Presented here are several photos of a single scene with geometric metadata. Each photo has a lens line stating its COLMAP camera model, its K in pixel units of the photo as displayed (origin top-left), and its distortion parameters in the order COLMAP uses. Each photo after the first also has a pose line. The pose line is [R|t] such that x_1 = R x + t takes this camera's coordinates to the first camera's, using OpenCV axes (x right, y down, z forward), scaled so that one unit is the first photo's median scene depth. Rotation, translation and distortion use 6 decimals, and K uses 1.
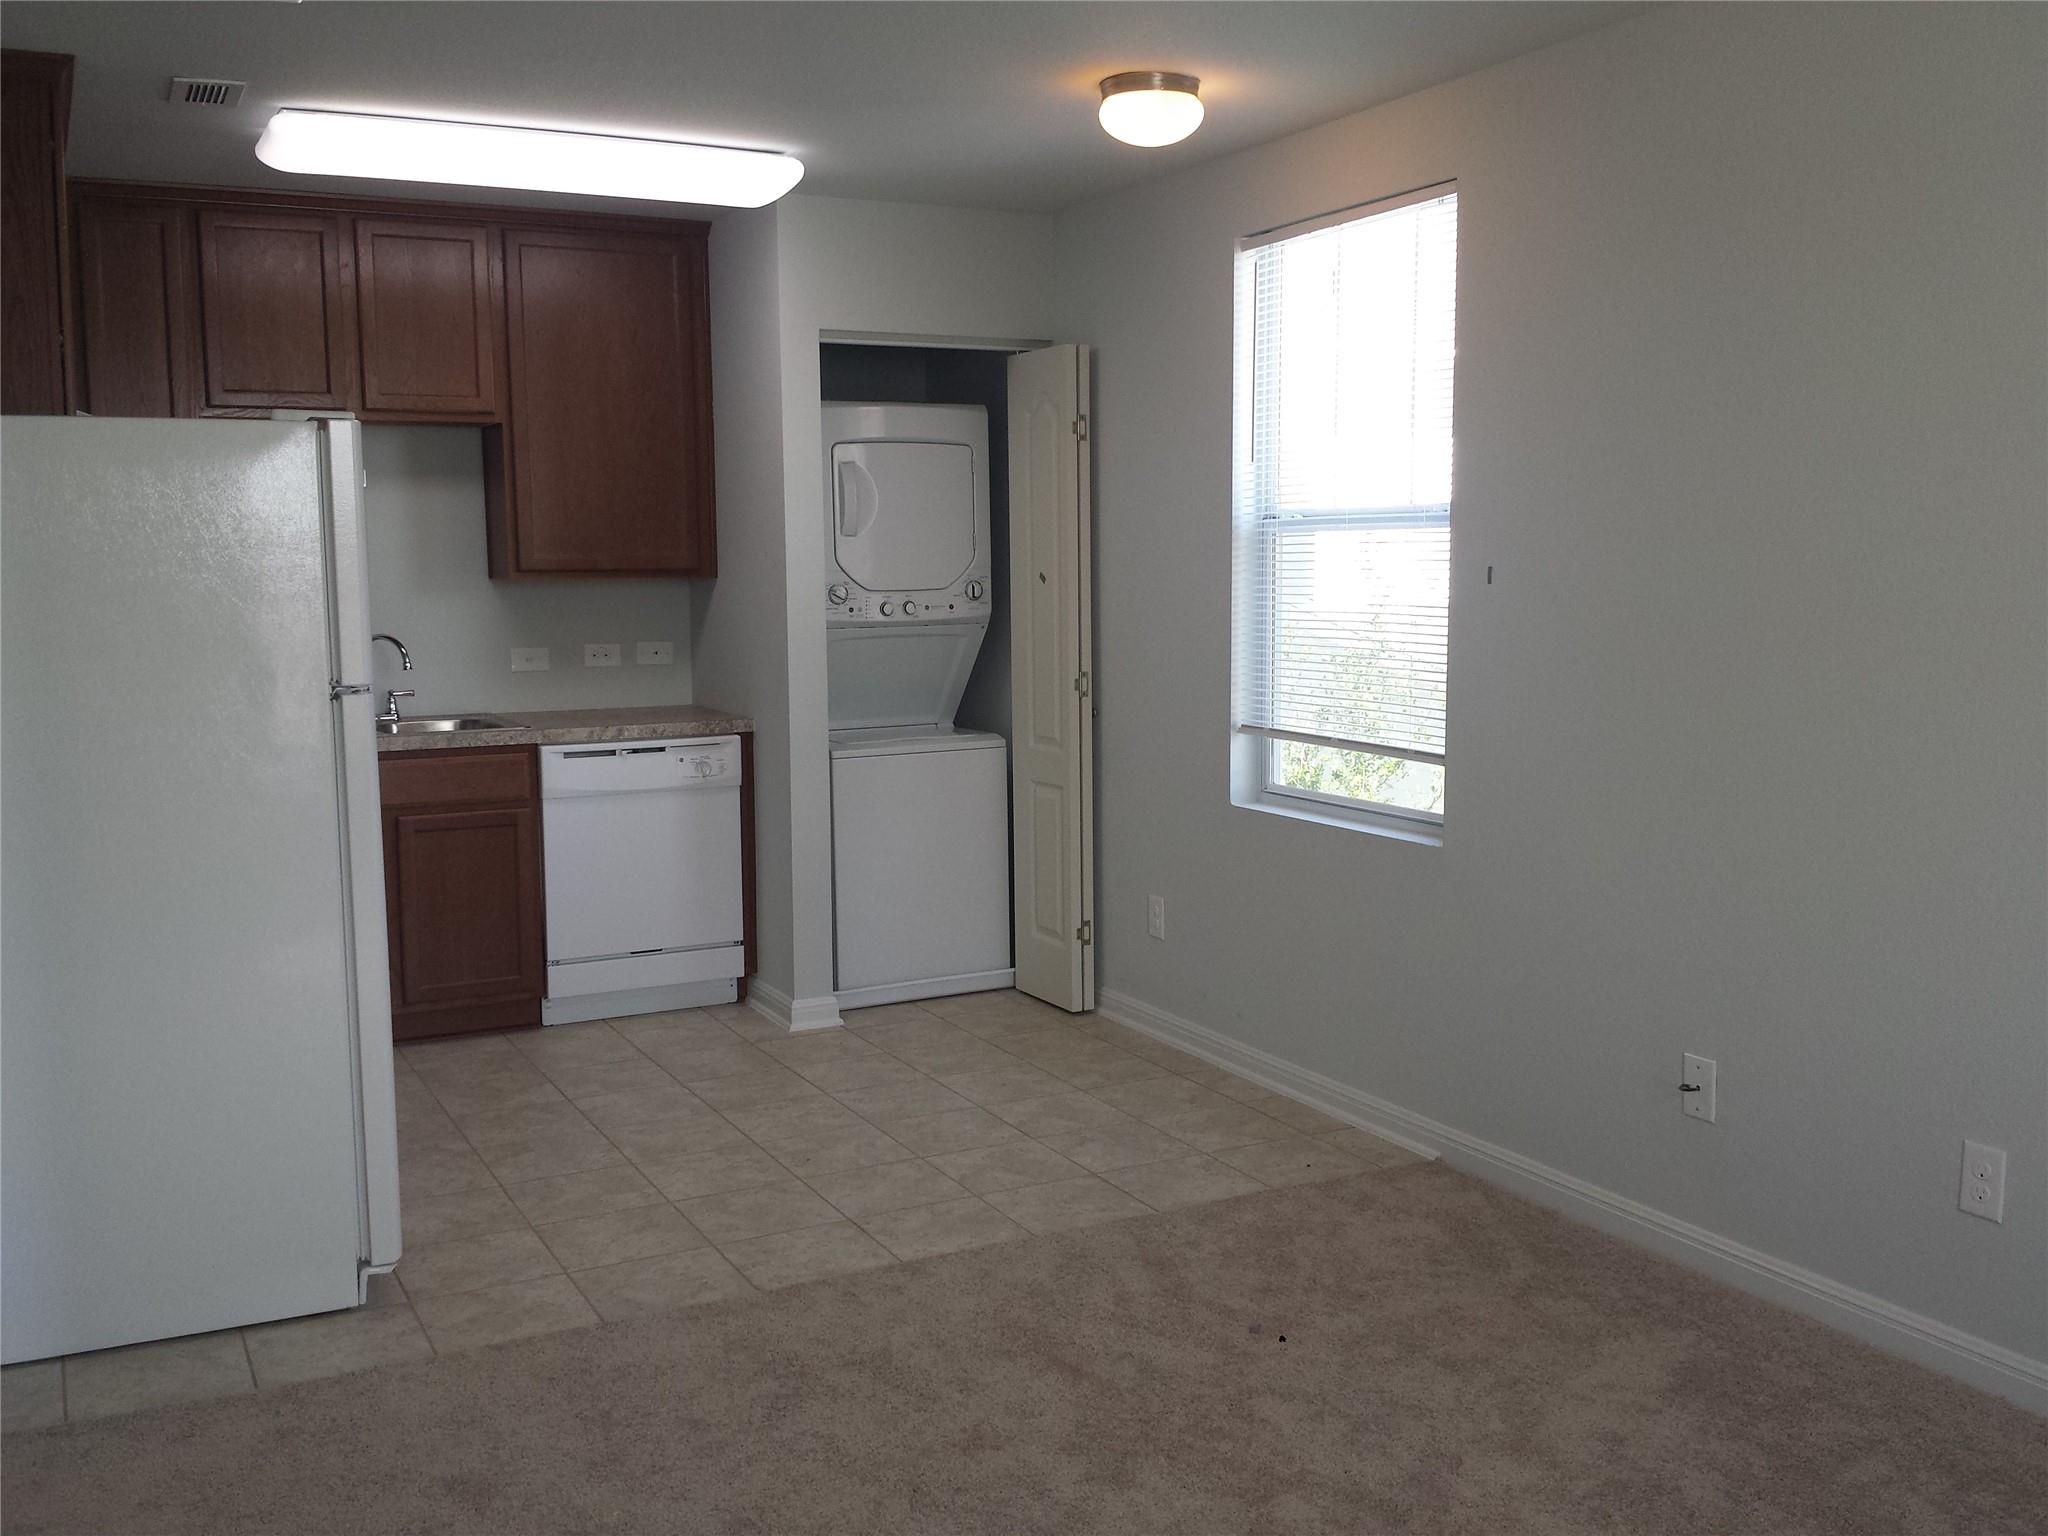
lens RADIAL K [[1934.3, 0, 1050.6], [0, 1934.3, 758.7], [0, 0, 1]] dist [0.143234, -0.376493]
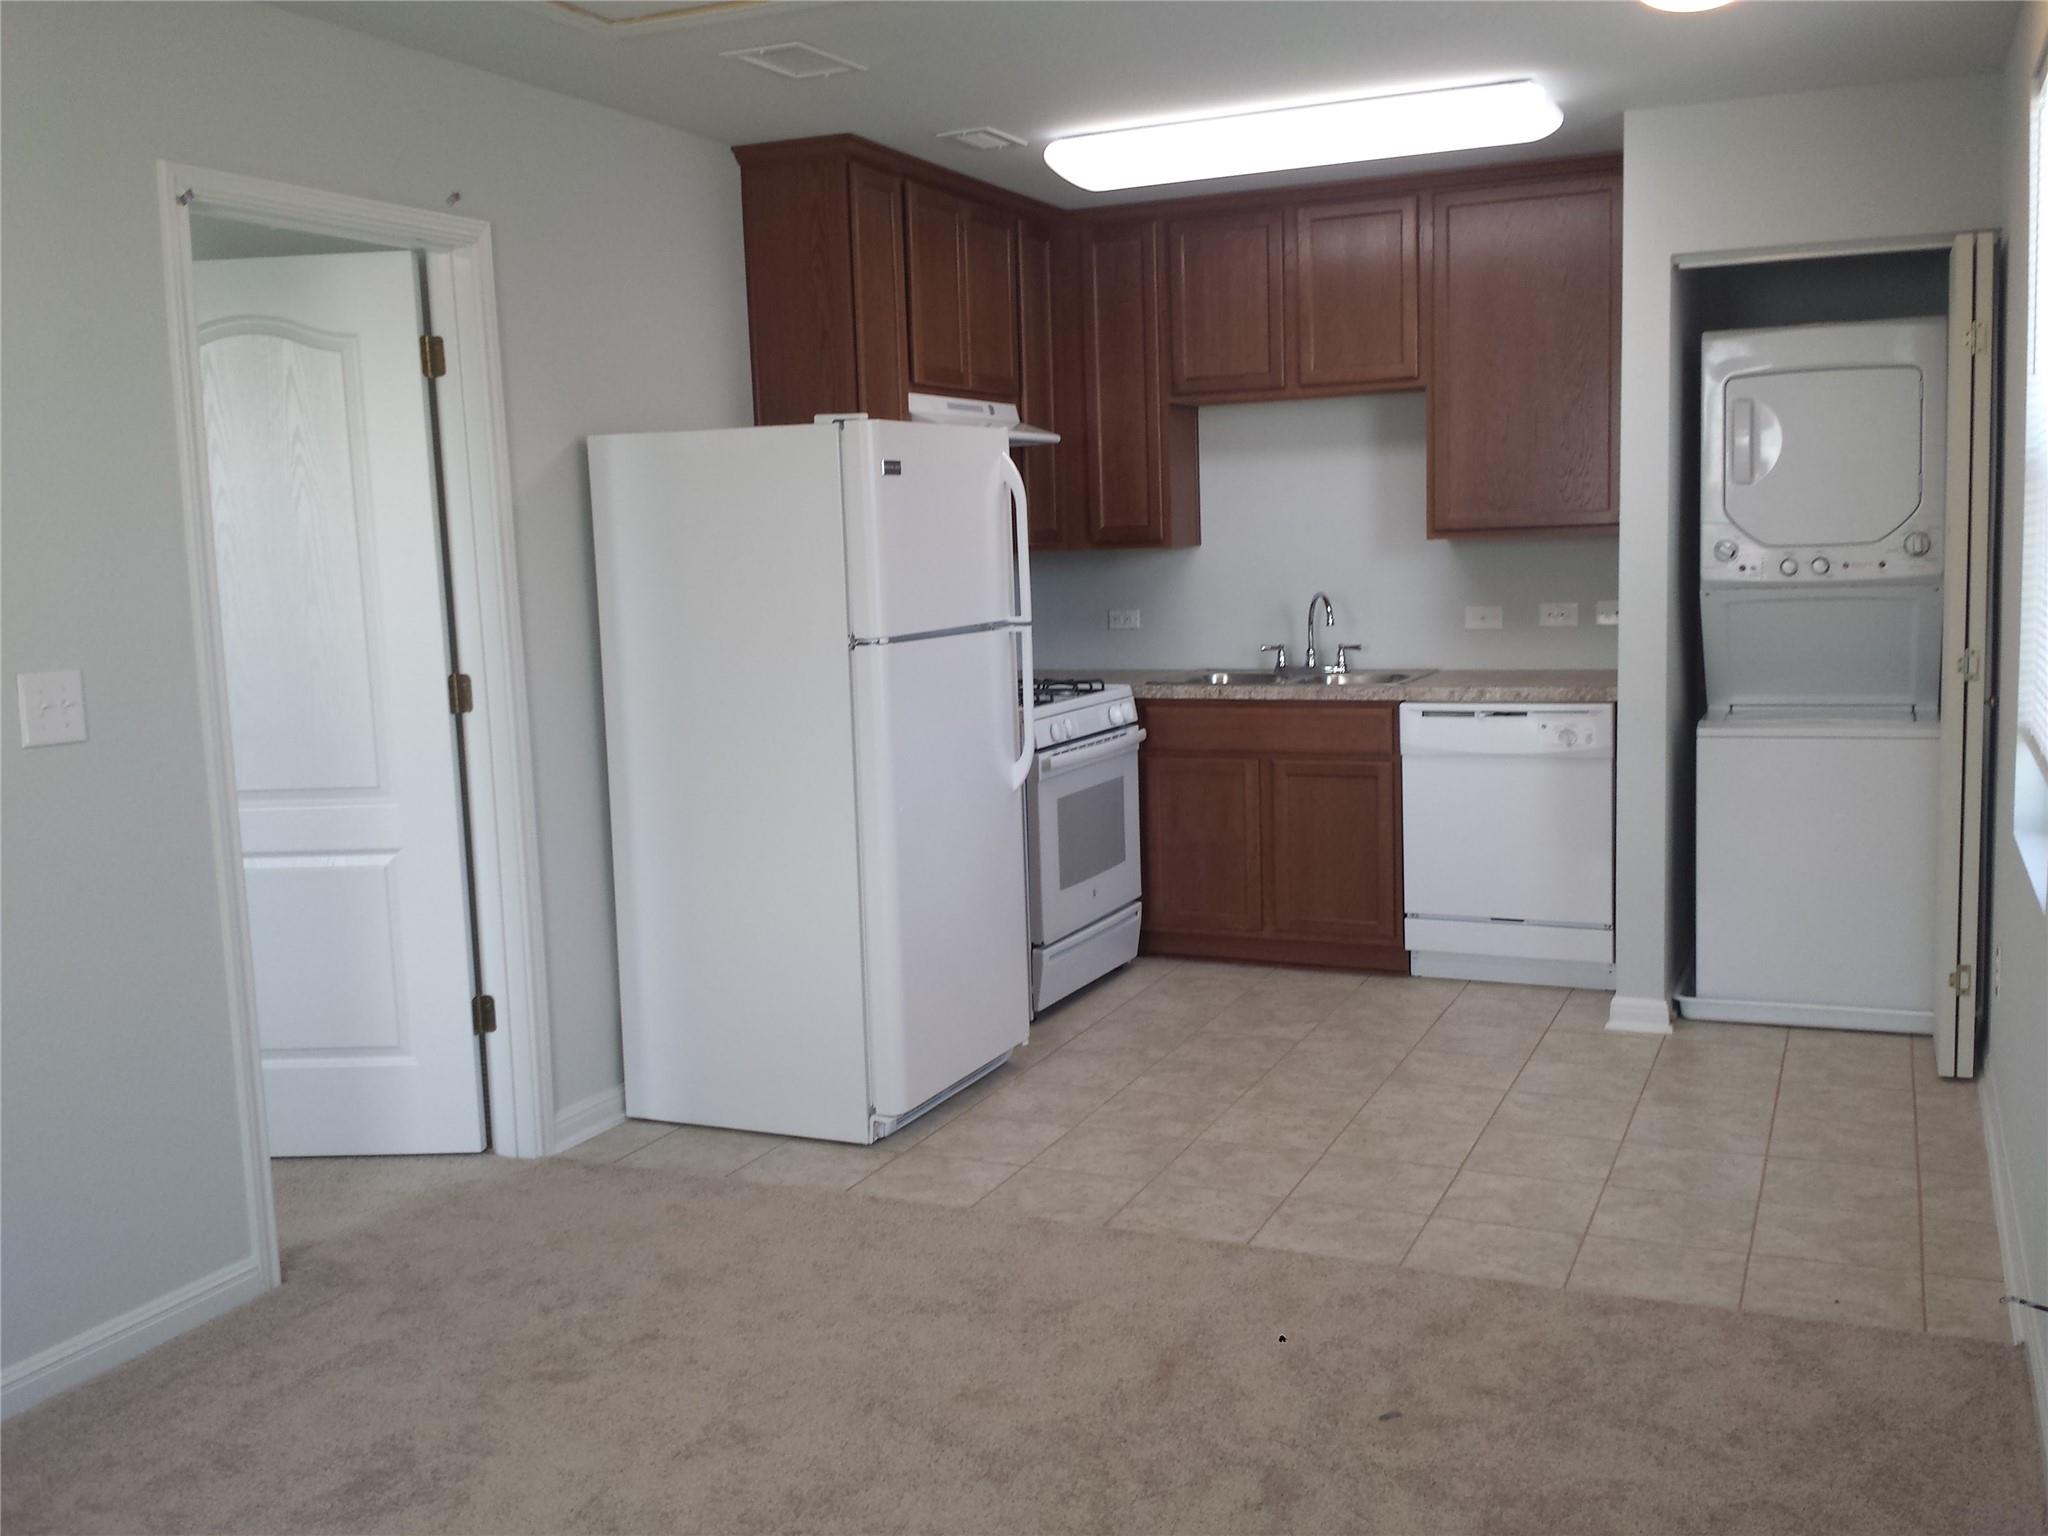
lens RADIAL K [[1924.3, 0, 999.2], [0, 1924.3, 748.0], [0, 0, 1]] dist [0.180326, -0.461125]
pose [[0.609646, 0.077692, -0.788857, 0.409203], [-0.059922, 0.996855, 0.051868, -0.022632], [0.790405, 0.015649, 0.612384, 0.206505]]
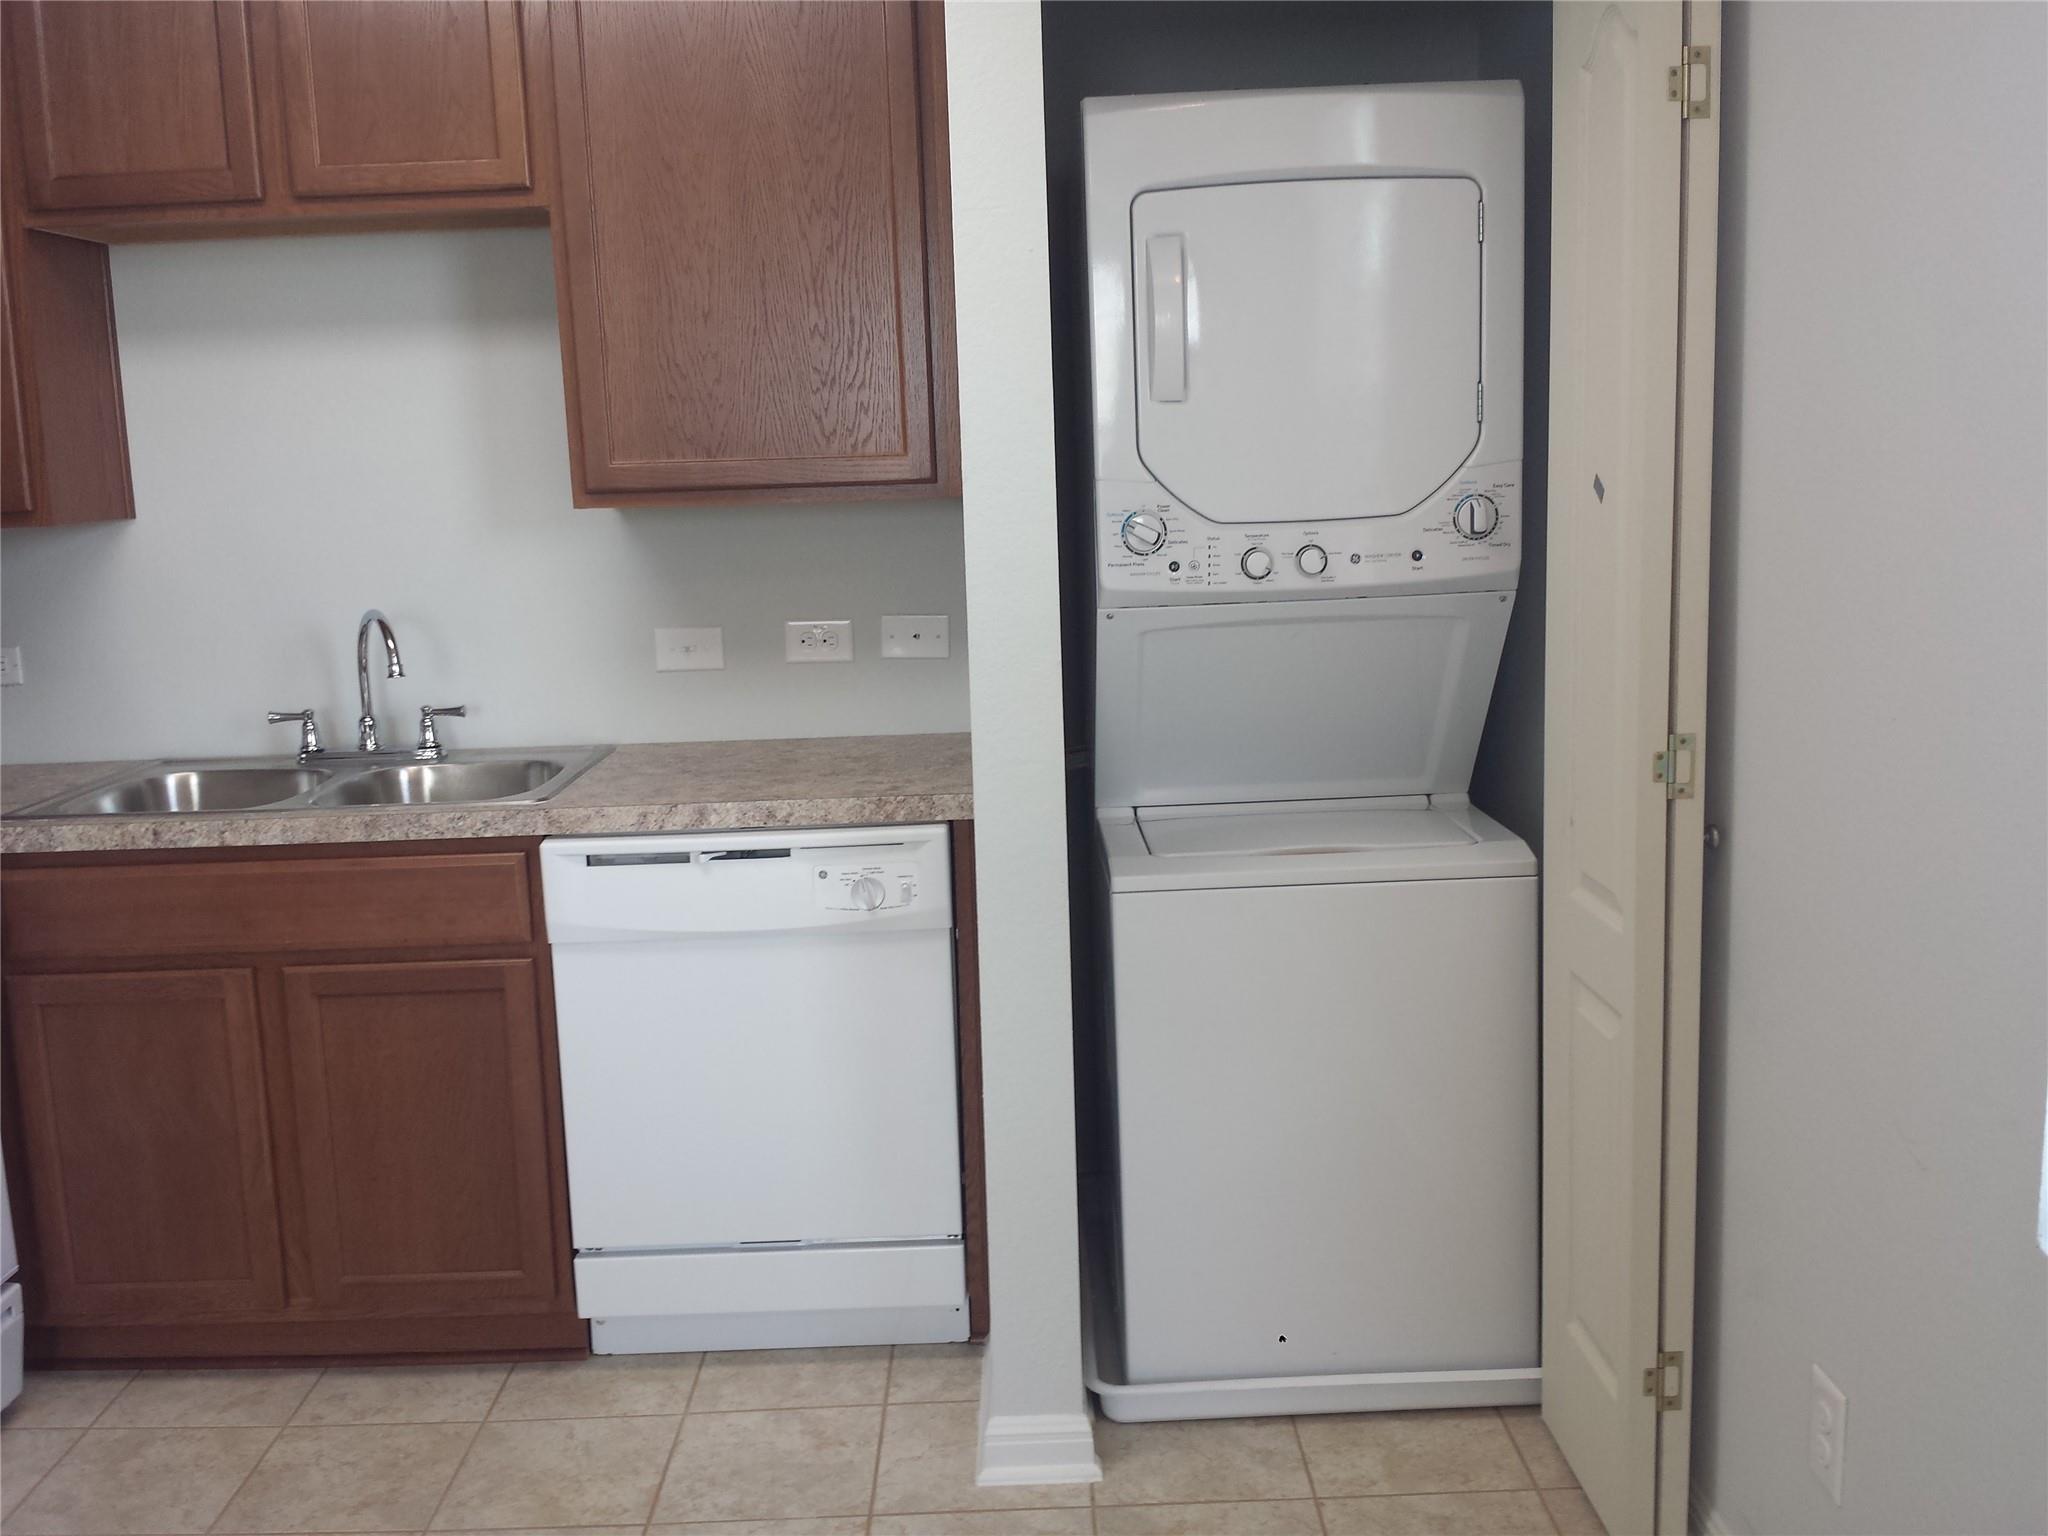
lens RADIAL K [[1898.4, 0, 1040.9], [0, 1898.4, 749.1], [0, 0, 1]] dist [0.135999, -0.324741]
pose [[0.890580, 0.048291, -0.452256, 0.076898], [-0.022921, 0.997849, 0.061412, -0.063005], [0.454249, -0.044326, 0.889771, 0.608201]]
